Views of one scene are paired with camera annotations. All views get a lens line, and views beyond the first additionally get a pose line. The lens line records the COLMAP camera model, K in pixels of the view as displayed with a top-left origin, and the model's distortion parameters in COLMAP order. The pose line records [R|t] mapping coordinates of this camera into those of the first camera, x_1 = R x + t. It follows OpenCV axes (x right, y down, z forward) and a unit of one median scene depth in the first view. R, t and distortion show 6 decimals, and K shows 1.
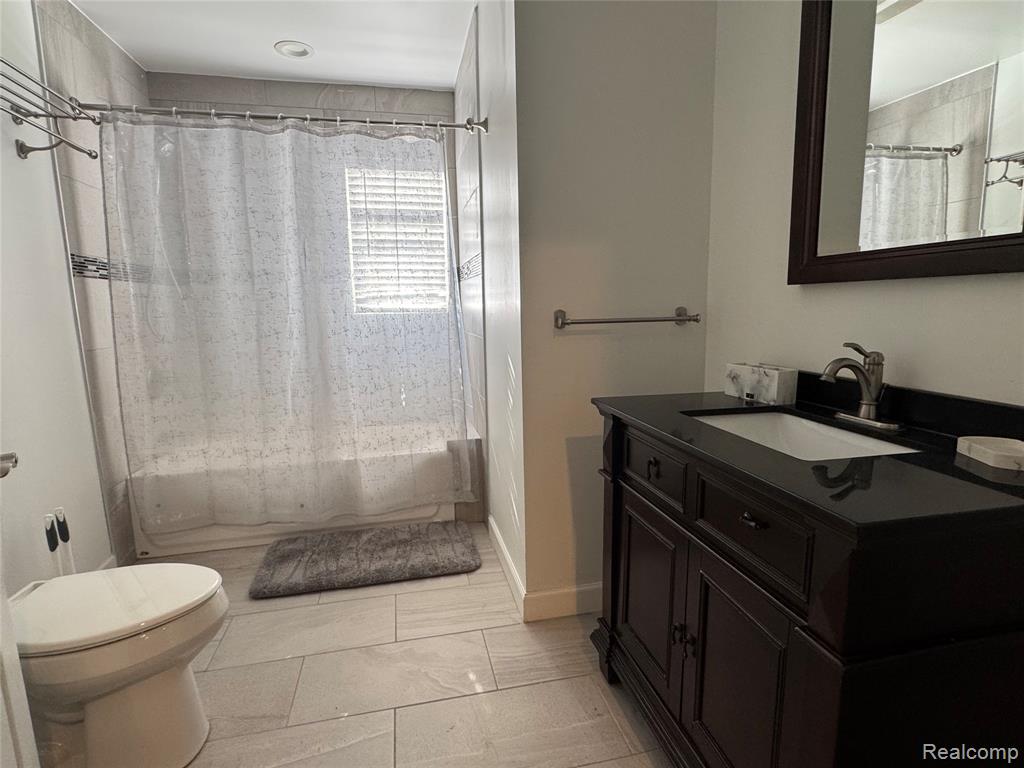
lens RADIAL K [[512.2, 0, 511.6], [0, 512.2, 382.7], [0, 0, 1]] dist [-0.000980, 0.000282]
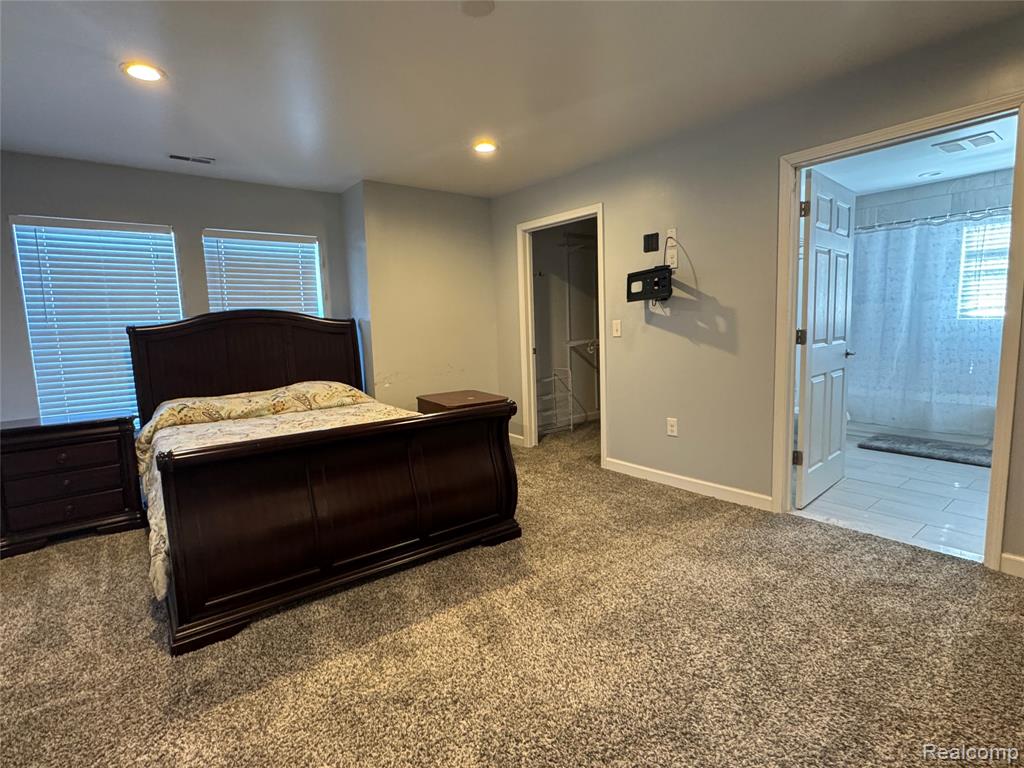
lens RADIAL K [[512.2, 0, 512.1], [0, 512.2, 384.5], [0, 0, 1]] dist [-0.000980, 0.000282]
pose [[0.440097, 0.112040, -0.890933, 0.678088], [-0.116225, 0.990947, 0.067205, 0.153136], [0.890397, 0.073972, 0.449134, -1.181701]]
